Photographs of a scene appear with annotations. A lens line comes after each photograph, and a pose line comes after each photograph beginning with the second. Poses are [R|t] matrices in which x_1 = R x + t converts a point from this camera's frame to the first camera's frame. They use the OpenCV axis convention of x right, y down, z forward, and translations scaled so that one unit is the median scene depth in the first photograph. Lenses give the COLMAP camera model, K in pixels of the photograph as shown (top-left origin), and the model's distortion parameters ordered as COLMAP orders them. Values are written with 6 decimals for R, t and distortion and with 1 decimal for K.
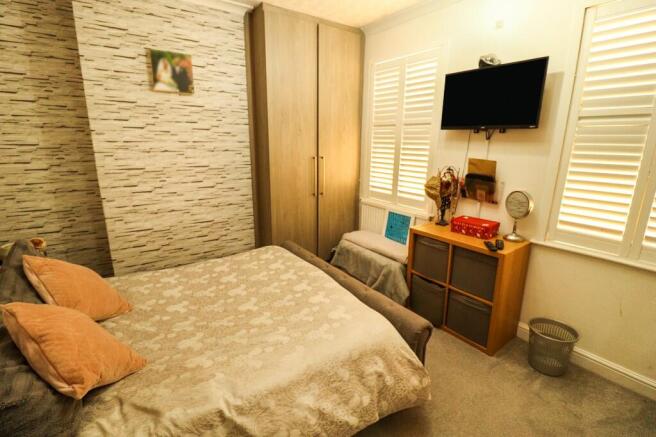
lens RADIAL K [[305.7, 0, 326.9], [0, 305.7, 214.3], [0, 0, 1]] dist [-0.000517, -0.011087]
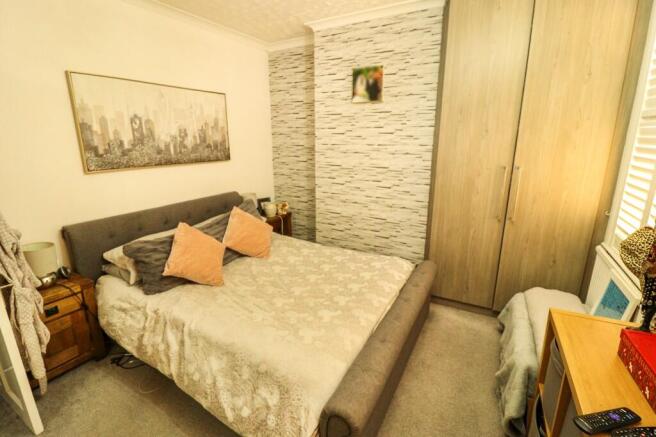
lens RADIAL K [[305.7, 0, 326.9], [0, 305.7, 214.3], [0, 0, 1]] dist [-0.000517, -0.011087]
pose [[0.434833, 0.208084, -0.876140, 0.567610], [-0.205512, 0.970192, 0.128425, -0.111364], [0.876747, 0.124214, 0.464635, 0.405231]]
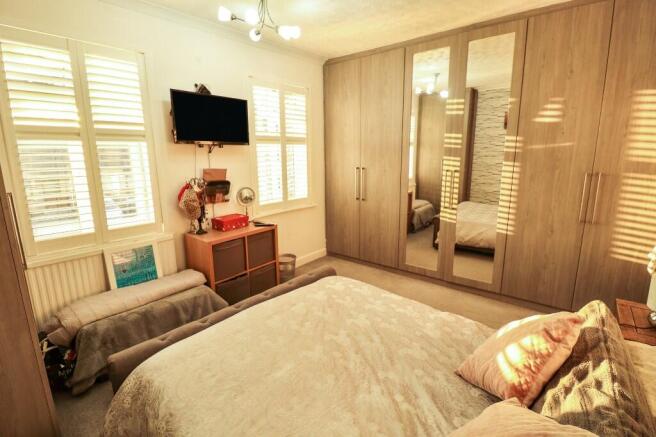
lens RADIAL K [[313.5, 0, 327.0], [0, 313.5, 214.4], [0, 0, 1]] dist [0.002440, -0.012315]
pose [[-0.267402, -0.195243, 0.943598, -0.805348], [0.233388, 0.936976, 0.260011, -0.224114], [-0.934894, 0.289751, -0.204982, 0.865951]]
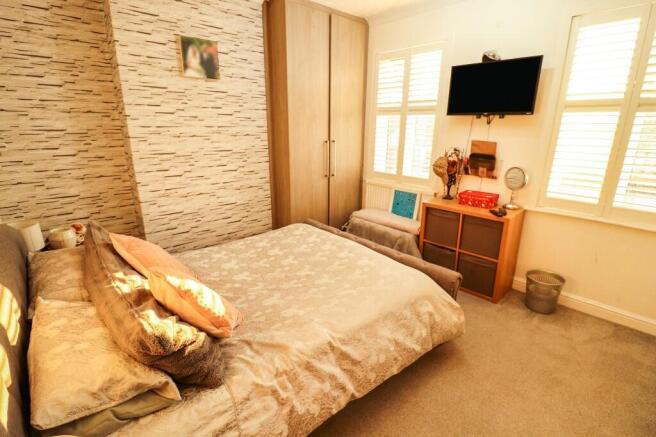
lens RADIAL K [[313.5, 0, 327.0], [0, 313.5, 214.4], [0, 0, 1]] dist [0.002440, -0.012315]
pose [[0.992089, -0.037267, 0.119879, -0.237962], [0.032191, 0.998513, 0.044006, 0.028084], [-0.121341, -0.039799, 0.991813, -0.128630]]
